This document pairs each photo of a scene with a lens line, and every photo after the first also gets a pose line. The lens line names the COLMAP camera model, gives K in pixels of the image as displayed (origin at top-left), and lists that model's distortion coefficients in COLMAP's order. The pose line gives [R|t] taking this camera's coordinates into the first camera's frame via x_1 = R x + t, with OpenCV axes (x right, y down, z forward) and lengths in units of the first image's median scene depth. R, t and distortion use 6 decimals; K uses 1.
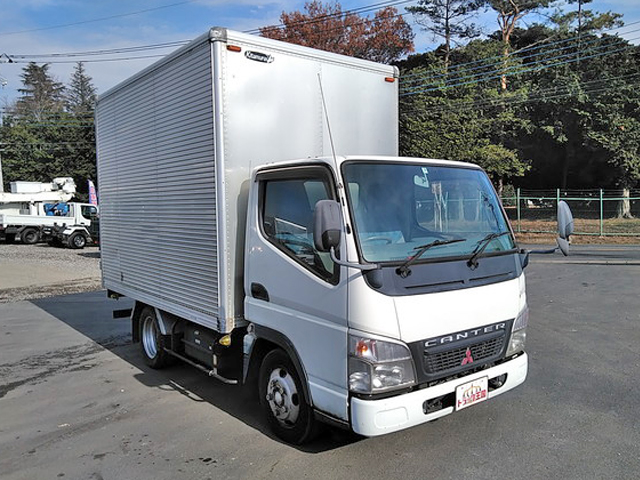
lens RADIAL K [[531.5, 0, 316.7], [0, 531.5, 260.0], [0, 0, 1]] dist [0.003760, 0.001107]
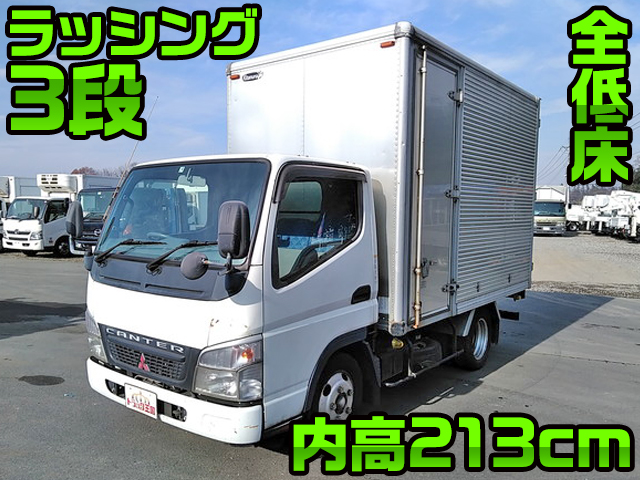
lens RADIAL K [[531.5, 0, 316.7], [0, 531.5, 260.0], [0, 0, 1]] dist [0.003760, 0.001107]
pose [[0.237785, 0.103783, -0.965758, 1.219499], [-0.100388, 0.991577, 0.081840, -0.110663], [0.966116, 0.077490, 0.246200, 1.002708]]
